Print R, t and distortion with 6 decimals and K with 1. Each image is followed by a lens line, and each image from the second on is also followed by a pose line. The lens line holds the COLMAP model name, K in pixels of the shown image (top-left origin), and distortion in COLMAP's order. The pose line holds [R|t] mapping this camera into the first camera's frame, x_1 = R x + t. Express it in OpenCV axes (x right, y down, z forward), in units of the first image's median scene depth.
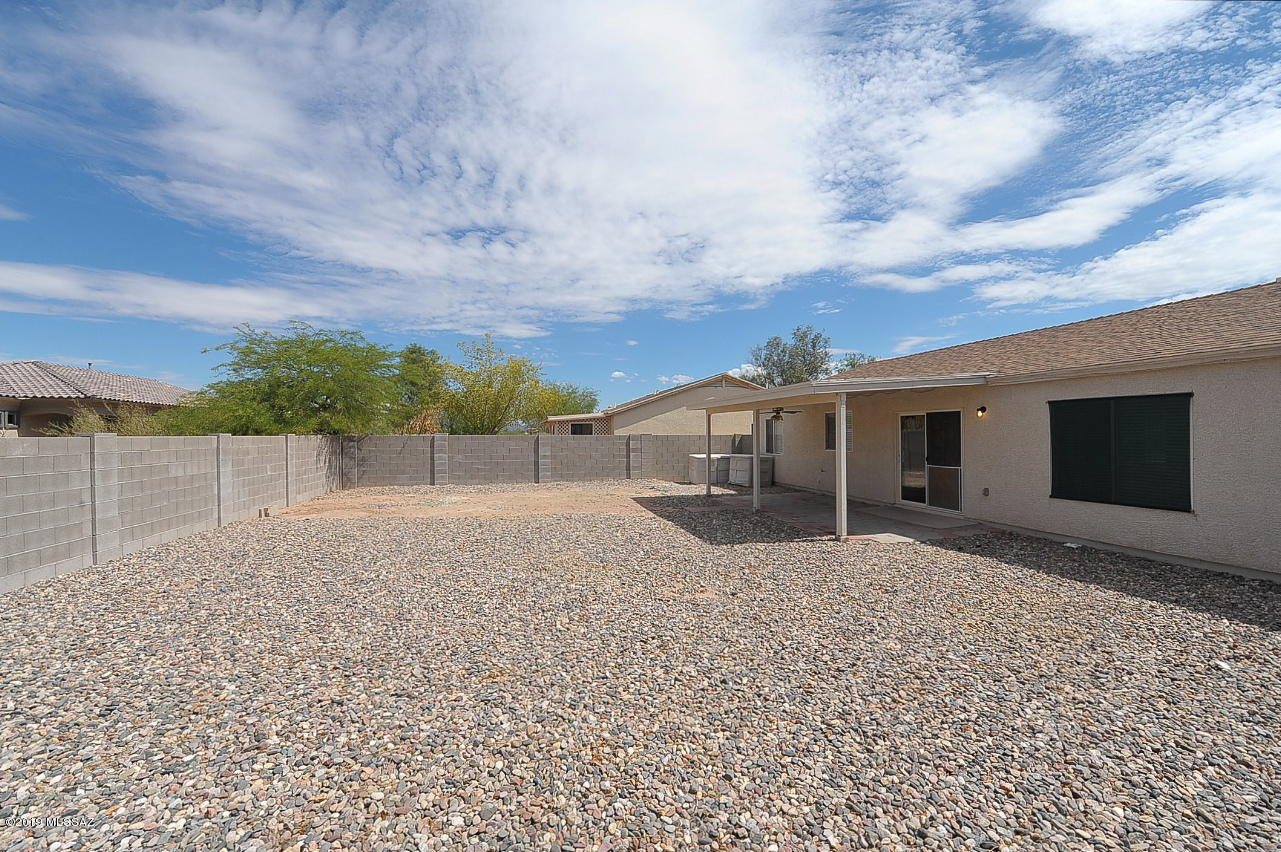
lens RADIAL K [[519.1, 0, 640.5], [0, 519.1, 430.7], [0, 0, 1]] dist [-0.015755, -0.000708]
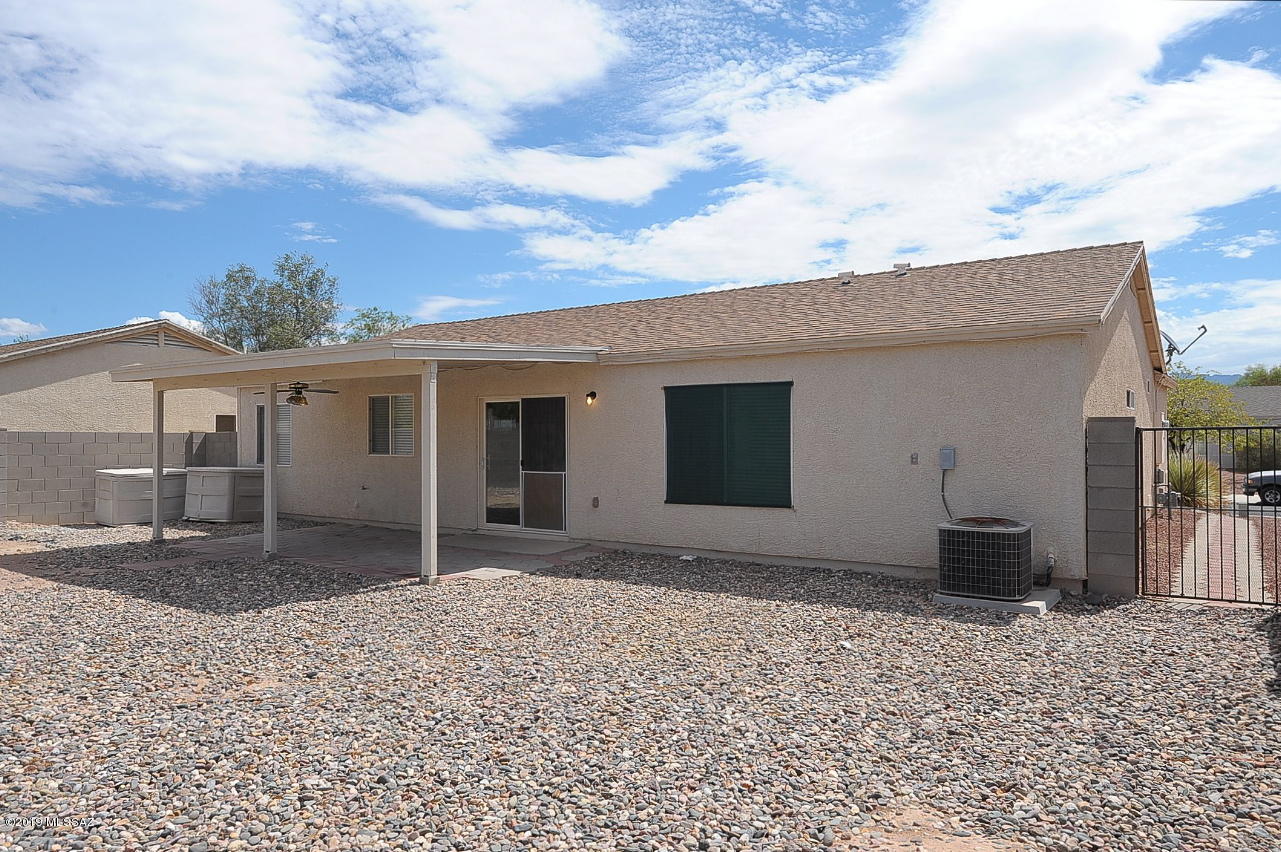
lens RADIAL K [[863.1, 0, 638.8], [0, 863.1, 425.3], [0, 0, 1]] dist [0.018468, -0.009150]
pose [[0.747166, 0.016652, 0.664429, -0.129710], [-0.004923, 0.999797, -0.019521, 0.026028], [-0.664619, 0.011315, 0.747097, -0.008254]]
